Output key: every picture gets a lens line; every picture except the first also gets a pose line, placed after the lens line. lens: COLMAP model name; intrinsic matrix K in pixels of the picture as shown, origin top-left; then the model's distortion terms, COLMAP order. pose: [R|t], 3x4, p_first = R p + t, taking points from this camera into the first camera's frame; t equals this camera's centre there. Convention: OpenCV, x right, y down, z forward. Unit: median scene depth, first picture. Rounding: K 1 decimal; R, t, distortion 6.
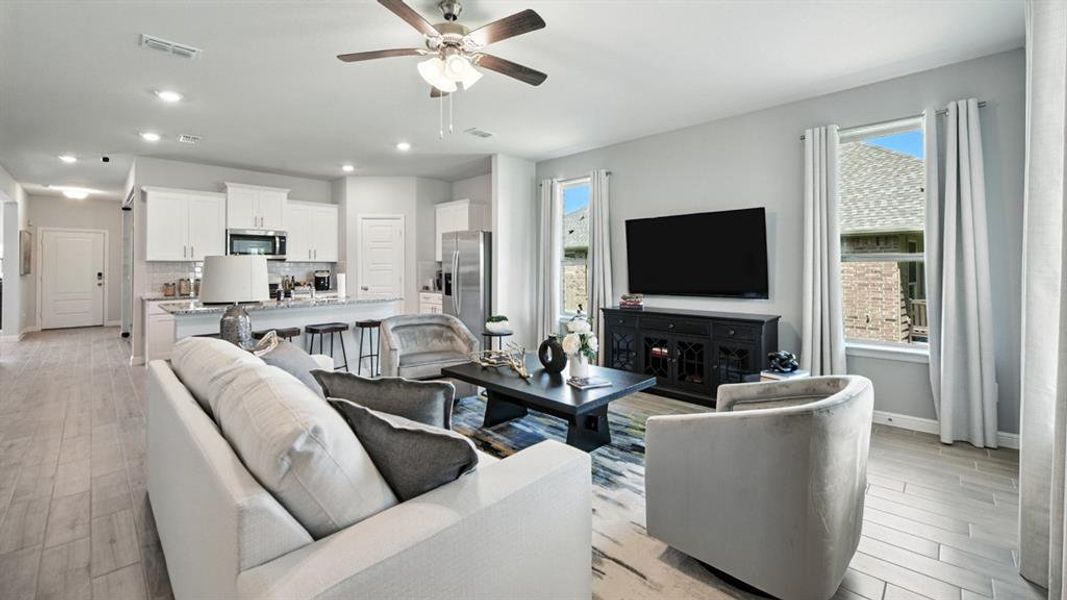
lens RADIAL K [[433.0, 0, 528.3], [0, 433.0, 261.7], [0, 0, 1]] dist [-0.001086, -0.000870]
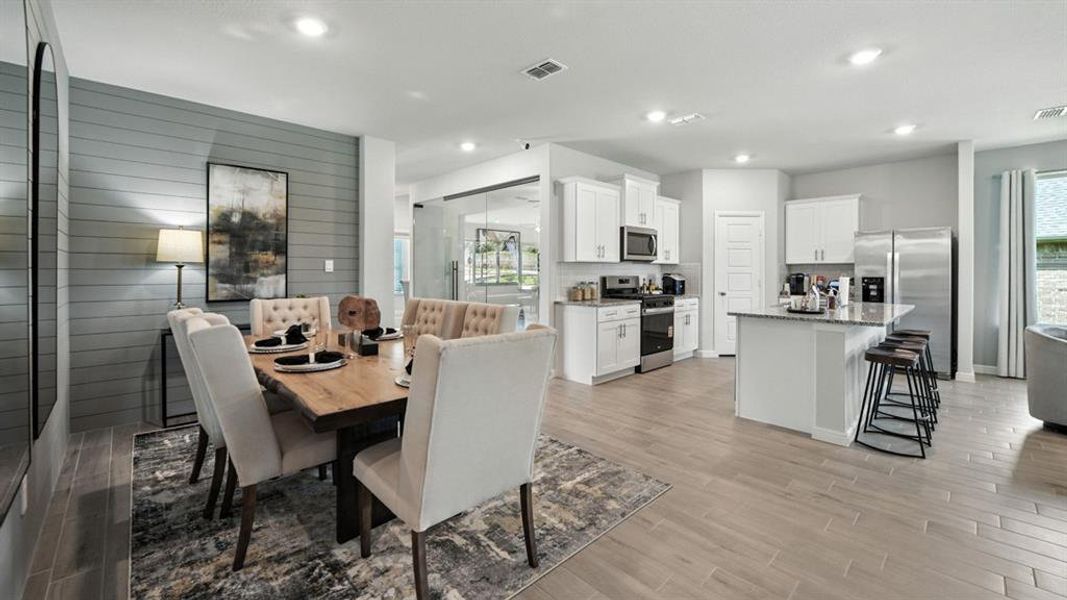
lens RADIAL K [[433.0, 0, 532.3], [0, 433.0, 272.9], [0, 0, 1]] dist [-0.001086, -0.000870]
pose [[0.999888, 0.003209, -0.014648, -0.950854], [-0.002921, 0.999804, 0.019607, 0.002582], [0.014708, -0.019562, 0.999700, 0.114274]]
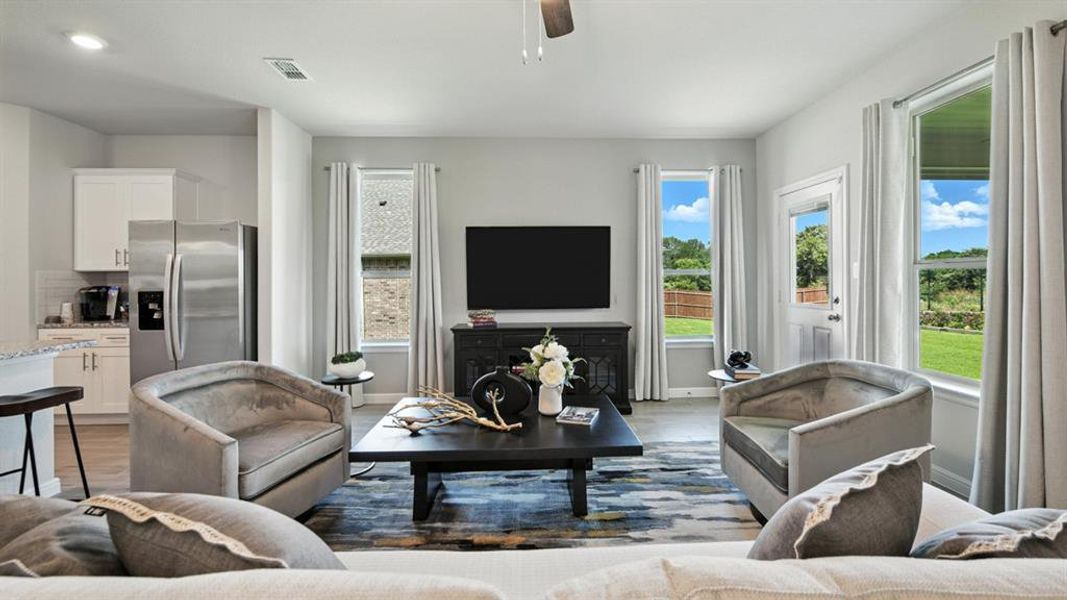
lens RADIAL K [[433.0, 0, 535.9], [0, 433.0, 279.5], [0, 0, 1]] dist [-0.001086, -0.000870]
pose [[0.685888, -0.000223, 0.727707, -0.275769], [-0.006130, 0.999963, 0.006084, 0.004386], [-0.727682, -0.008634, 0.685861, 0.252192]]
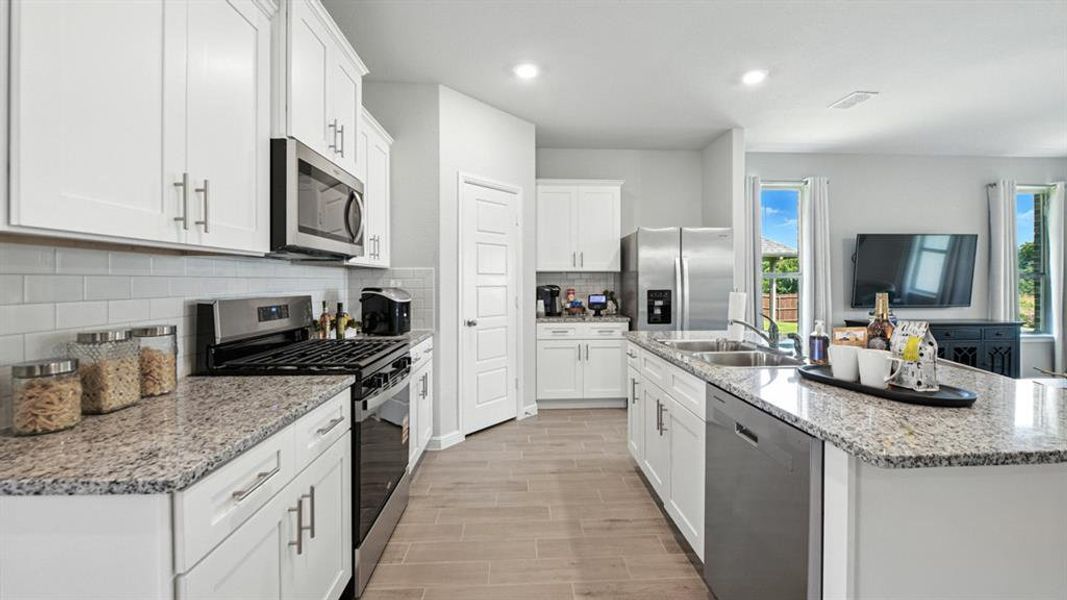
lens RADIAL K [[433.0, 0, 544.6], [0, 433.0, 282.6], [0, 0, 1]] dist [-0.001086, -0.000870]
pose [[0.668717, -0.001243, 0.743516, -0.862476], [-0.010789, 0.999877, 0.011375, 0.010742], [-0.743439, -0.015629, 0.668622, 0.755413]]
